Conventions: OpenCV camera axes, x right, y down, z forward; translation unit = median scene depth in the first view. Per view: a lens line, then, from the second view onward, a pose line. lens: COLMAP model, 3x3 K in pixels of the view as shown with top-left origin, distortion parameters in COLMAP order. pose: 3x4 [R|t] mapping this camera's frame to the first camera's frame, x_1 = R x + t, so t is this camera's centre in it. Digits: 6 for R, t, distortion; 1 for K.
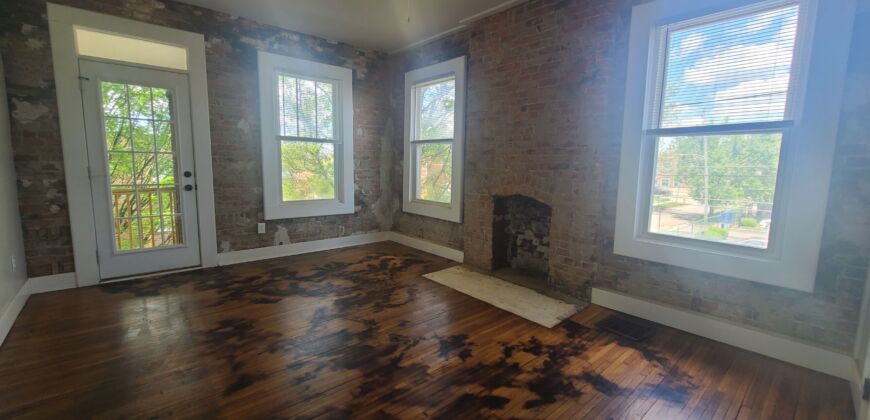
lens RADIAL K [[356.4, 0, 435.8], [0, 356.4, 205.6], [0, 0, 1]] dist [0.001079, 0.000105]
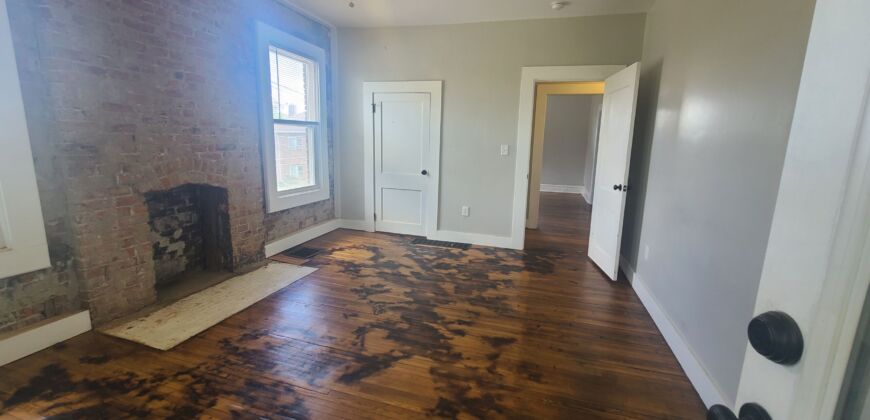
lens RADIAL K [[356.4, 0, 435.8], [0, 356.4, 205.6], [0, 0, 1]] dist [0.001079, 0.000105]
pose [[-0.524285, -0.180021, 0.832296, -0.851654], [0.070013, 0.964976, 0.252821, -0.169451], [-0.848660, 0.190822, -0.493319, 1.066087]]
